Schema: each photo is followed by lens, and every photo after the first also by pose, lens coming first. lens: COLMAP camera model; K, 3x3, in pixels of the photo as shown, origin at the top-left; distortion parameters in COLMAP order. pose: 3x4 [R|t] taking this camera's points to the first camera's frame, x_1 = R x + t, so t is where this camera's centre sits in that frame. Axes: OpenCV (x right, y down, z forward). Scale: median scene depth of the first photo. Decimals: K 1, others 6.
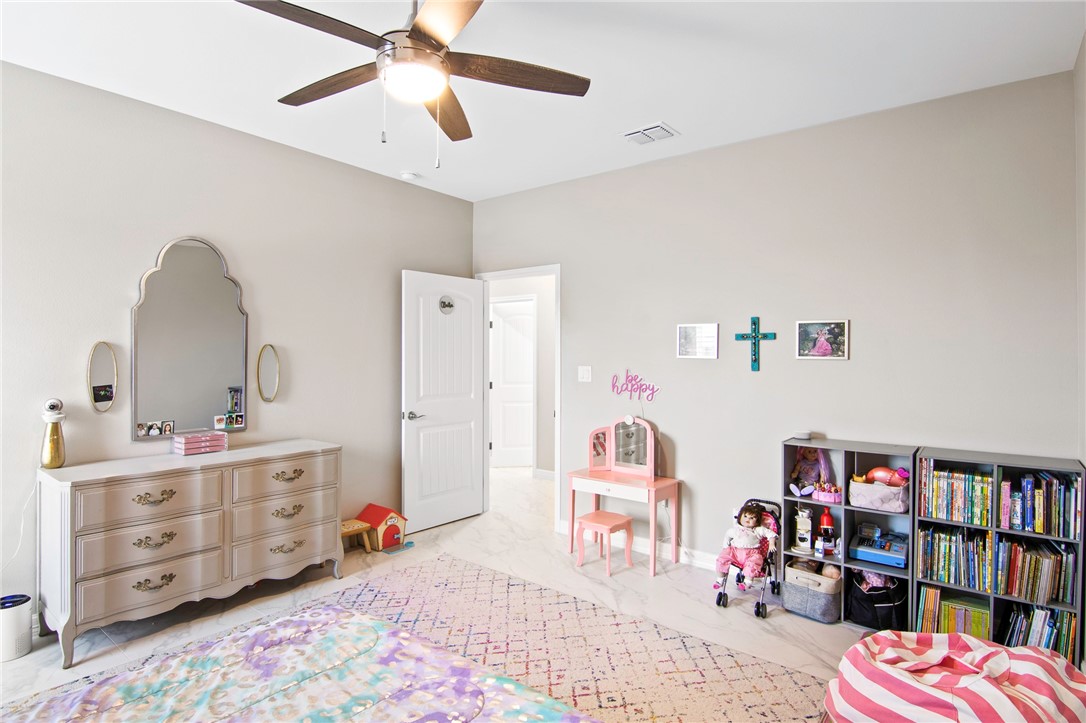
lens RADIAL K [[569.0, 0, 543.0], [0, 569.0, 361.3], [0, 0, 1]] dist [-0.005638, -0.002185]
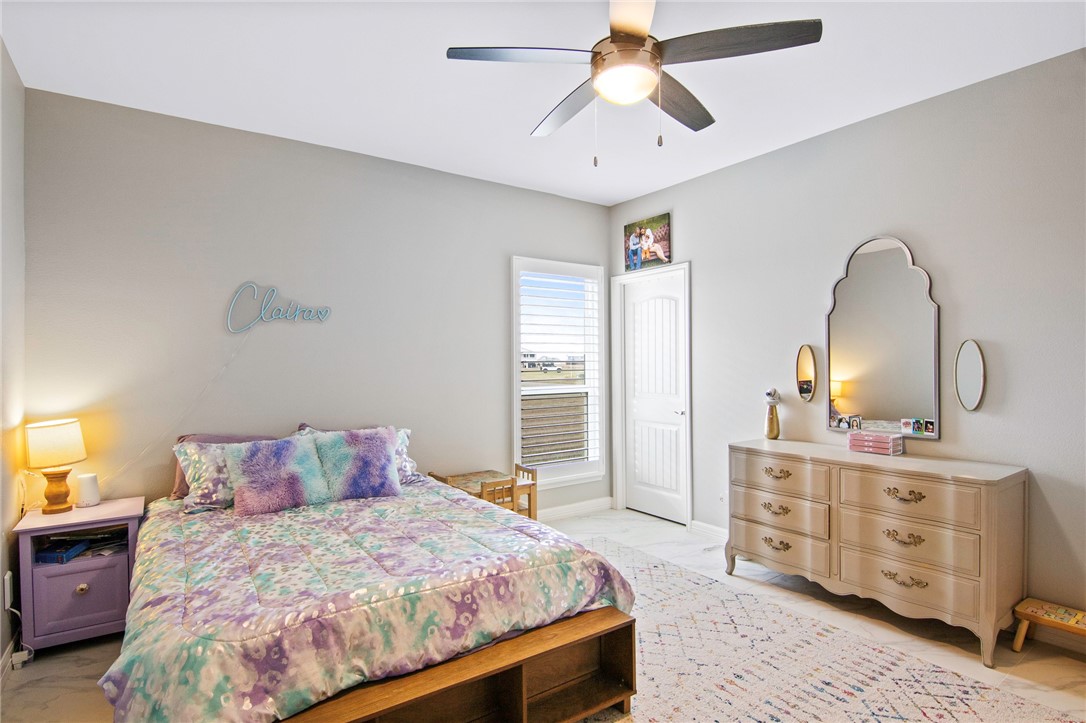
lens RADIAL K [[569.0, 0, 549.4], [0, 569.0, 359.0], [0, 0, 1]] dist [-0.005638, -0.002185]
pose [[-0.273089, -0.007780, -0.961957, 0.597350], [-0.002883, 0.999969, -0.007269, 0.006588], [0.961984, 0.000788, -0.273103, 0.842167]]
